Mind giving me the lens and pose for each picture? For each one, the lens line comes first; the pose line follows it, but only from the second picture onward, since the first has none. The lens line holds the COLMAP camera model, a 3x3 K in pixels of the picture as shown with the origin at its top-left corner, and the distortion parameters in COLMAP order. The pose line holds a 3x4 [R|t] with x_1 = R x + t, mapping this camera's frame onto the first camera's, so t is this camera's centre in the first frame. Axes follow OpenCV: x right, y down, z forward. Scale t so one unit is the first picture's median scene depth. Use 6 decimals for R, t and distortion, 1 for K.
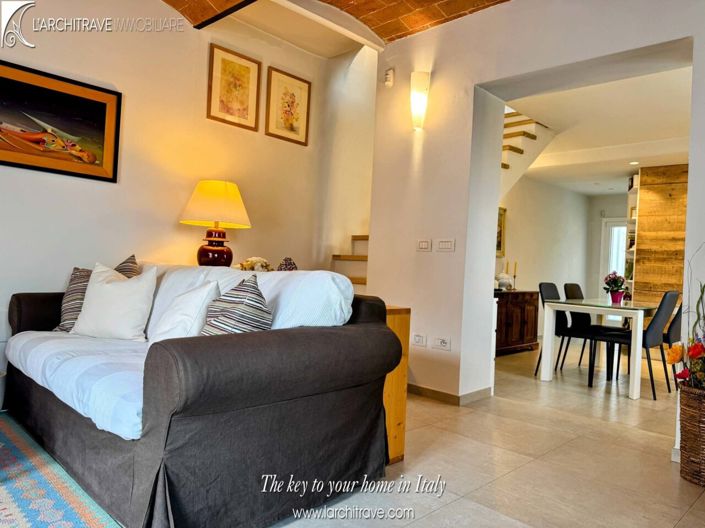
lens RADIAL K [[493.7, 0, 355.3], [0, 493.7, 267.4], [0, 0, 1]] dist [0.085700, -0.140721]
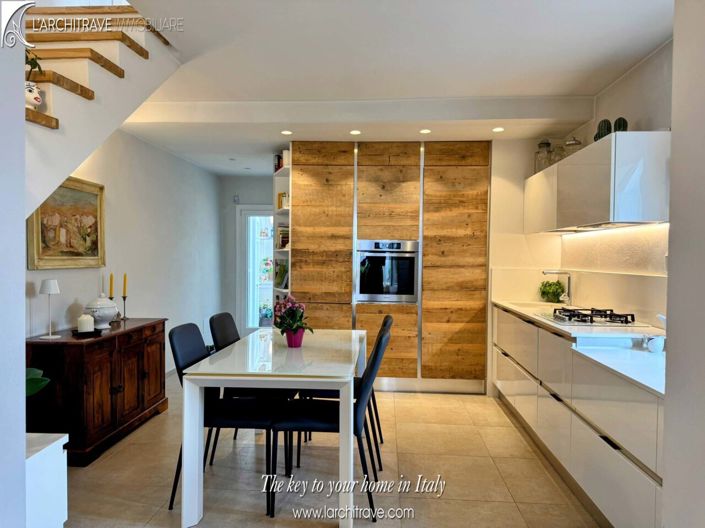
lens RADIAL K [[493.7, 0, 355.3], [0, 493.7, 267.4], [0, 0, 1]] dist [0.085700, -0.140721]
pose [[0.743622, -0.056369, 0.666220, 0.201997], [0.031029, 0.998276, 0.049830, -0.066781], [-0.667880, -0.016382, 0.744089, 0.575342]]
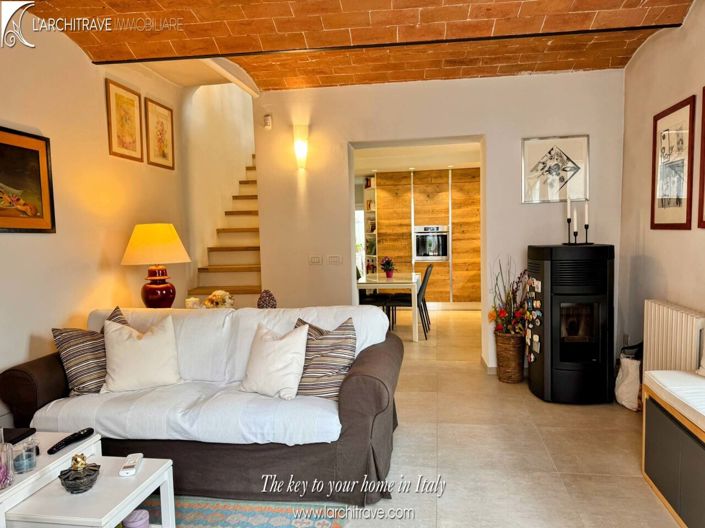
lens RADIAL K [[493.7, 0, 355.3], [0, 493.7, 267.4], [0, 0, 1]] dist [0.085700, -0.140721]
pose [[0.804631, -0.112537, 0.583013, -0.437790], [0.069827, 0.992996, 0.095304, -0.116600], [-0.589655, -0.035974, 0.806854, -0.089555]]
